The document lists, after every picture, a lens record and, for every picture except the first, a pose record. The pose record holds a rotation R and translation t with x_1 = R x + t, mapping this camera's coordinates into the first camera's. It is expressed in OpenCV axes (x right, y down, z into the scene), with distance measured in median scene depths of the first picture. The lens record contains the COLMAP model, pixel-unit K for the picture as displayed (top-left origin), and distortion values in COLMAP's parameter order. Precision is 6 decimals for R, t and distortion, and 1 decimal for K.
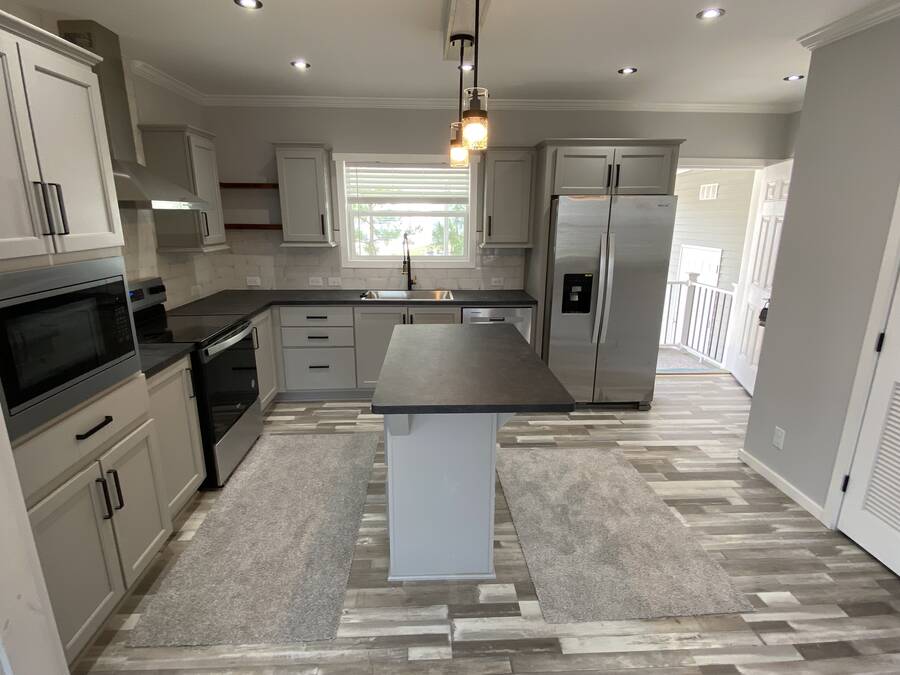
lens RADIAL K [[471.5, 0, 446.6], [0, 471.5, 335.9], [0, 0, 1]] dist [0.041456, -0.033922]
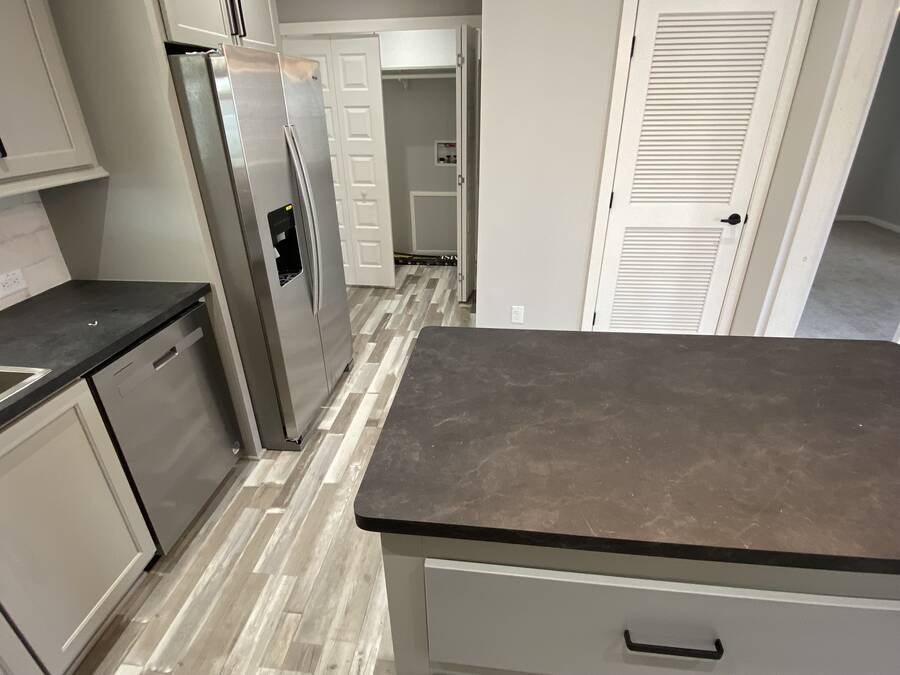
lens RADIAL K [[471.5, 0, 446.6], [0, 471.5, 335.9], [0, 0, 1]] dist [0.041456, -0.033922]
pose [[0.156634, -0.444347, 0.882055, -0.258415], [0.264542, 0.879322, 0.395993, -0.181357], [-0.951569, 0.171315, 0.255280, 0.759030]]
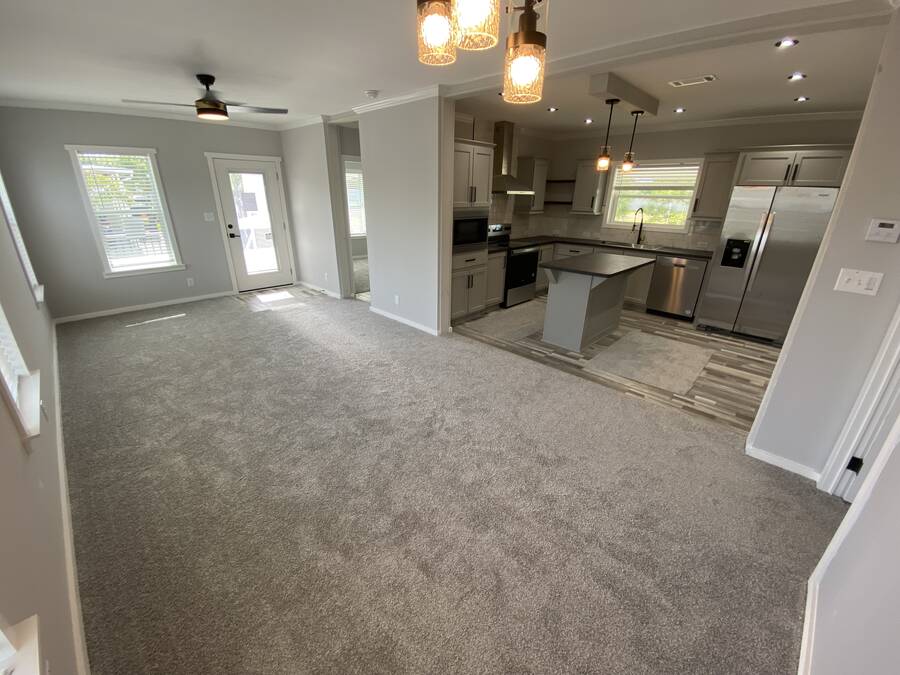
lens RADIAL K [[367.7, 0, 447.6], [0, 367.7, 336.0], [0, 0, 1]] dist [0.032626, -0.026831]
pose [[0.682022, 0.271349, -0.679129, 0.572020], [-0.195365, 0.962472, 0.188363, 0.129172], [0.704754, 0.004211, 0.709439, -0.518128]]
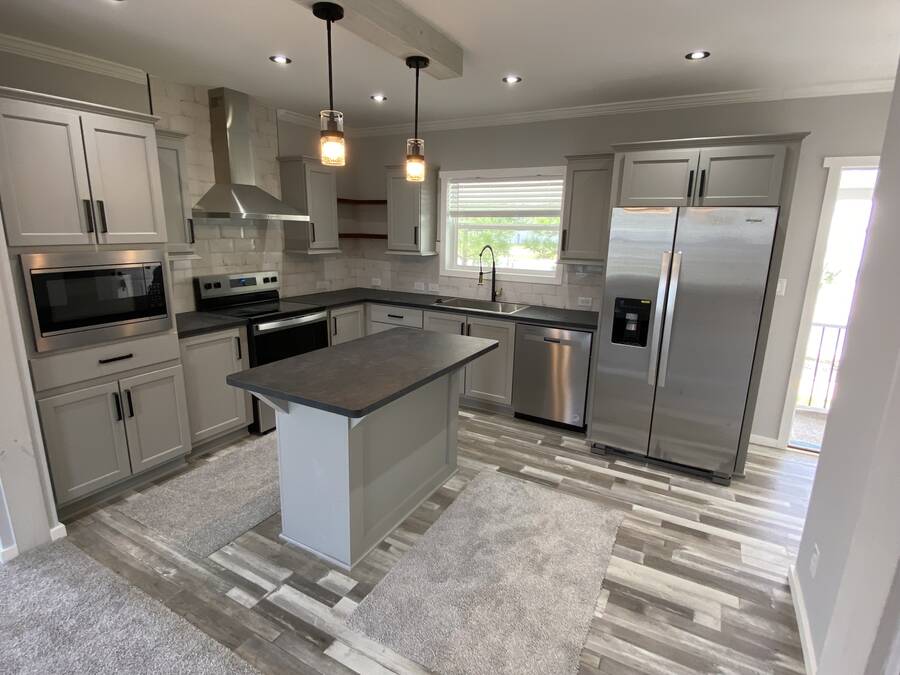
lens RADIAL K [[471.5, 0, 446.6], [0, 471.5, 335.9], [0, 0, 1]] dist [0.041456, -0.033922]
pose [[0.848100, 0.132995, -0.512872, 0.475779], [-0.148253, 0.988885, 0.011277, -0.027946], [0.508672, 0.066471, 0.858391, 0.112212]]
